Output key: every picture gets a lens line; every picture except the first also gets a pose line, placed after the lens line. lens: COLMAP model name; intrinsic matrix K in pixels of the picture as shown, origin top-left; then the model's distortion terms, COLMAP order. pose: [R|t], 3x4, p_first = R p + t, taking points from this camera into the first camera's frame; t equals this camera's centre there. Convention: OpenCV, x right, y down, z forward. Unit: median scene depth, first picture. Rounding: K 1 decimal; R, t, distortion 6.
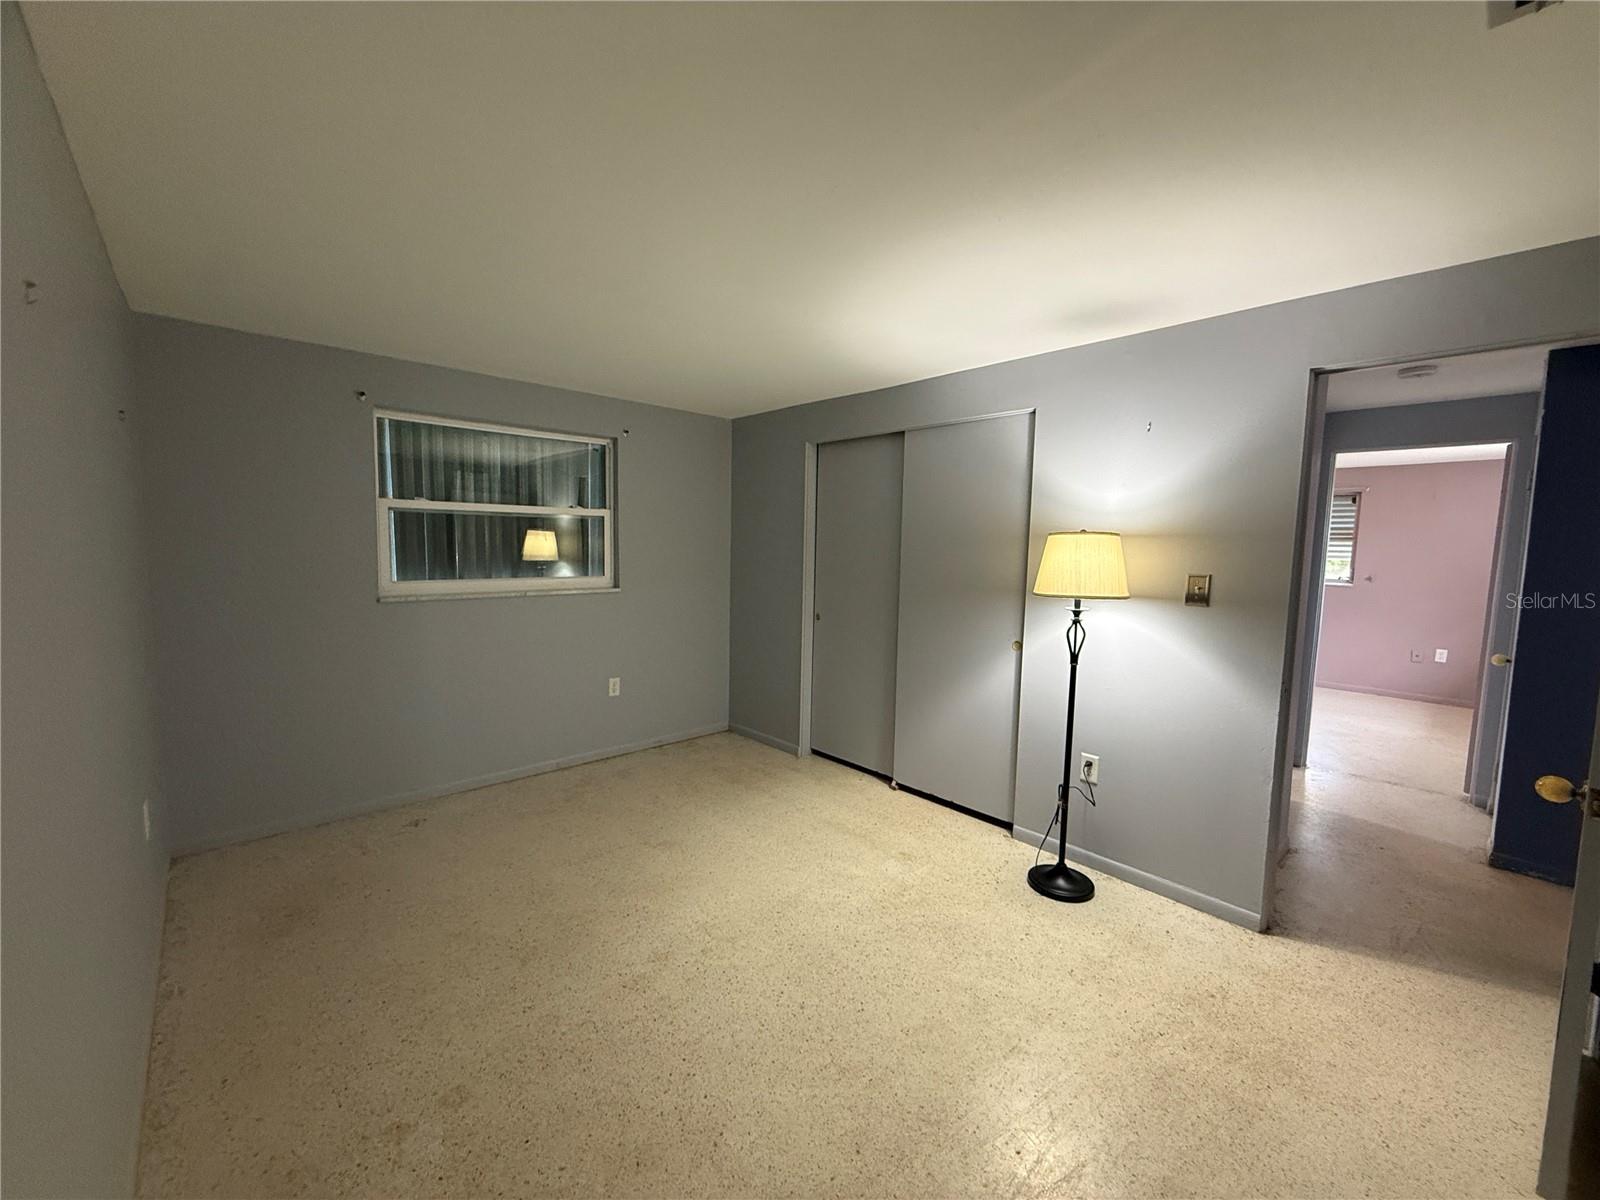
lens RADIAL K [[637.8, 0, 794.2], [0, 637.8, 598.6], [0, 0, 1]] dist [-0.000127, 0.000037]
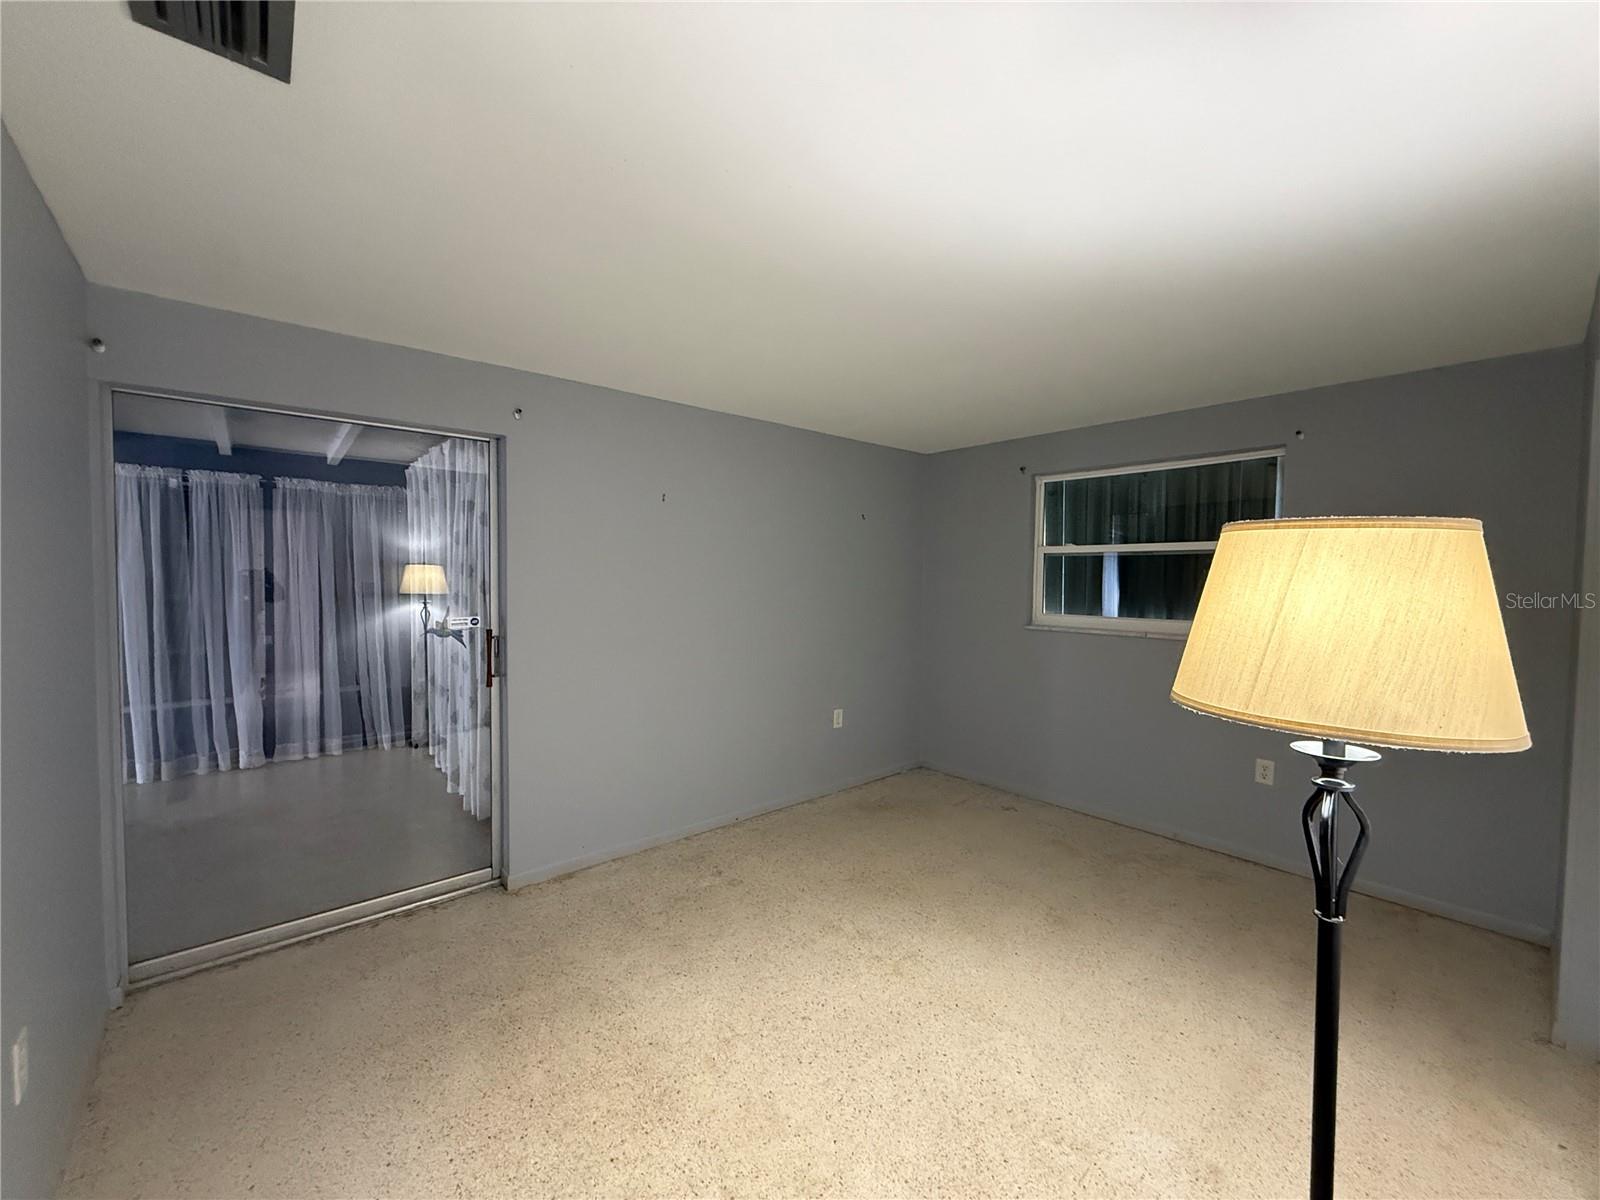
lens RADIAL K [[637.8, 0, 794.2], [0, 637.8, 598.6], [0, 0, 1]] dist [-0.000127, 0.000037]
pose [[-0.034150, 0.017683, -0.999260, 0.684055], [-0.097665, 0.994999, 0.020946, -0.037952], [0.994633, 0.098308, -0.032252, 0.627573]]
